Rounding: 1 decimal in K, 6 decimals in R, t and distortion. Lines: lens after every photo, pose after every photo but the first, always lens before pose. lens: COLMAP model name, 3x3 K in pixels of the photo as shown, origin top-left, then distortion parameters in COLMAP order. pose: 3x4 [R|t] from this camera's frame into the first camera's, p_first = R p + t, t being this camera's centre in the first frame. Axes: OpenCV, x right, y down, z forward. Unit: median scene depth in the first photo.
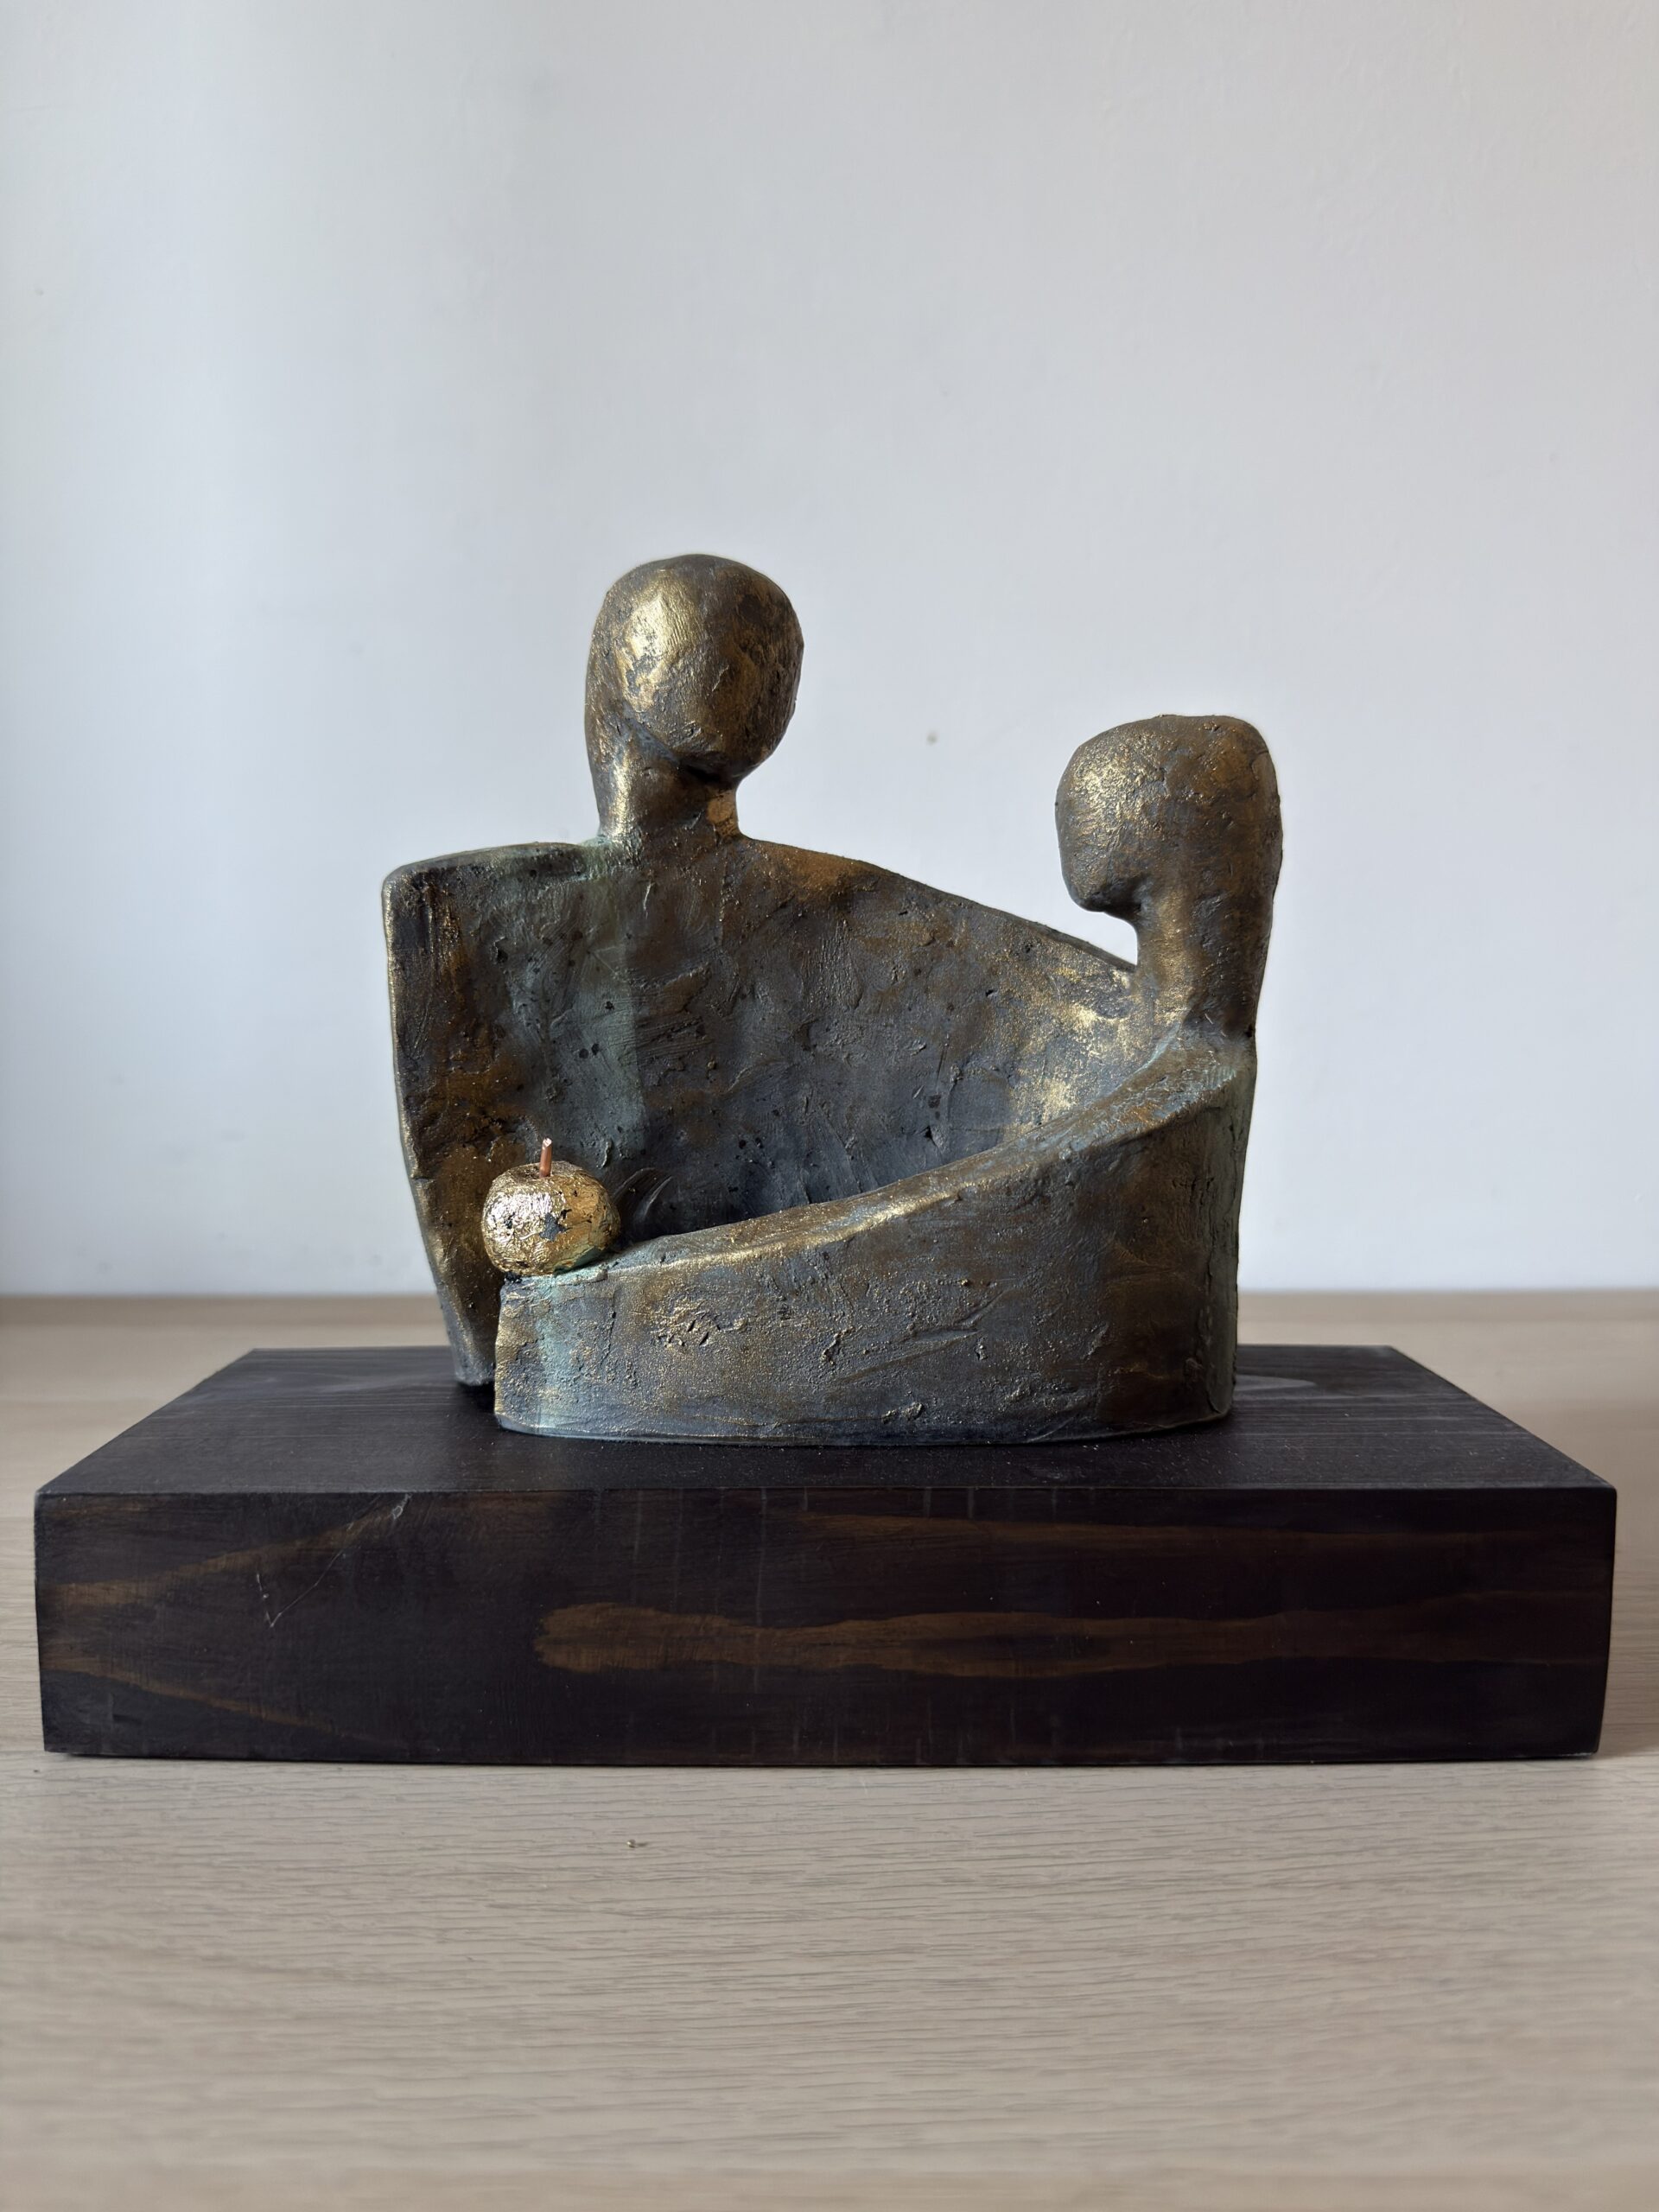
lens RADIAL K [[1608.8, 0, 843.8], [0, 1608.8, 1135.0], [0, 0, 1]] dist [-0.060081, 0.022750]
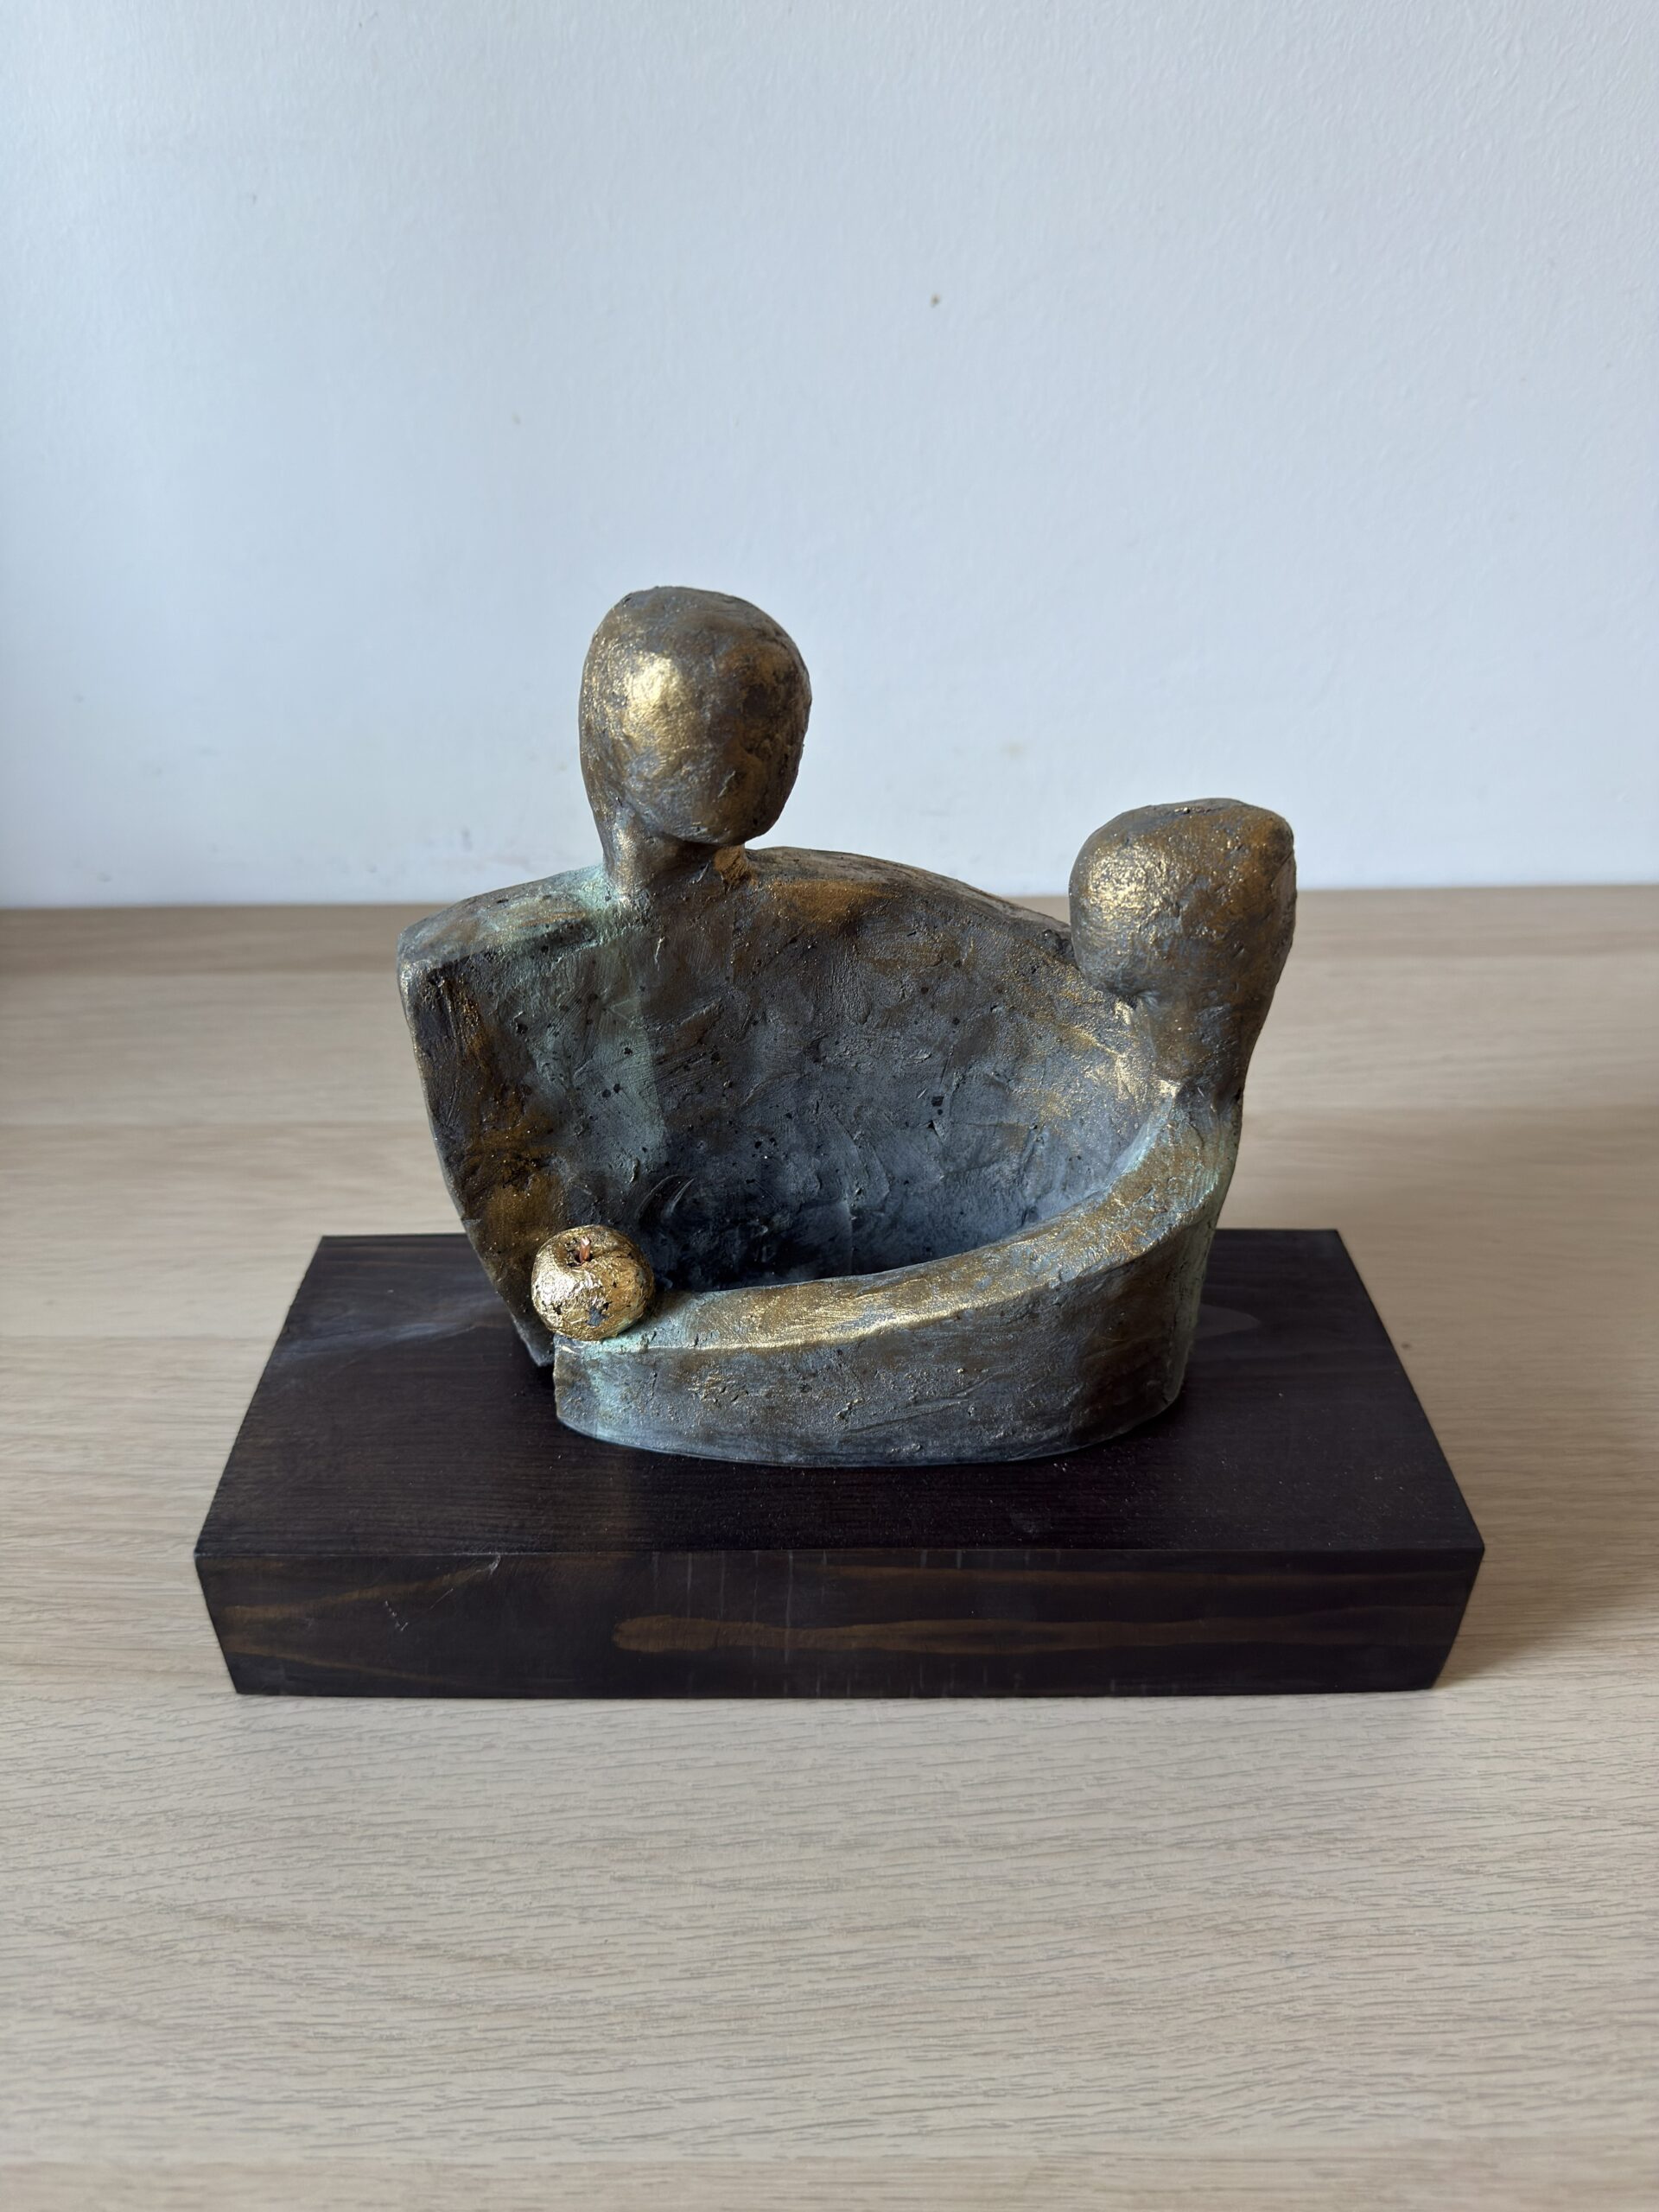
lens RADIAL K [[1608.8, 0, 831.8], [0, 1608.8, 1062.0], [0, 0, 1]] dist [-0.060081, 0.022750]
pose [[0.999838, -0.014354, 0.010866, -0.034703], [0.007651, 0.885135, 0.465271, -0.754089], [-0.016296, -0.465113, 0.885101, 0.099867]]
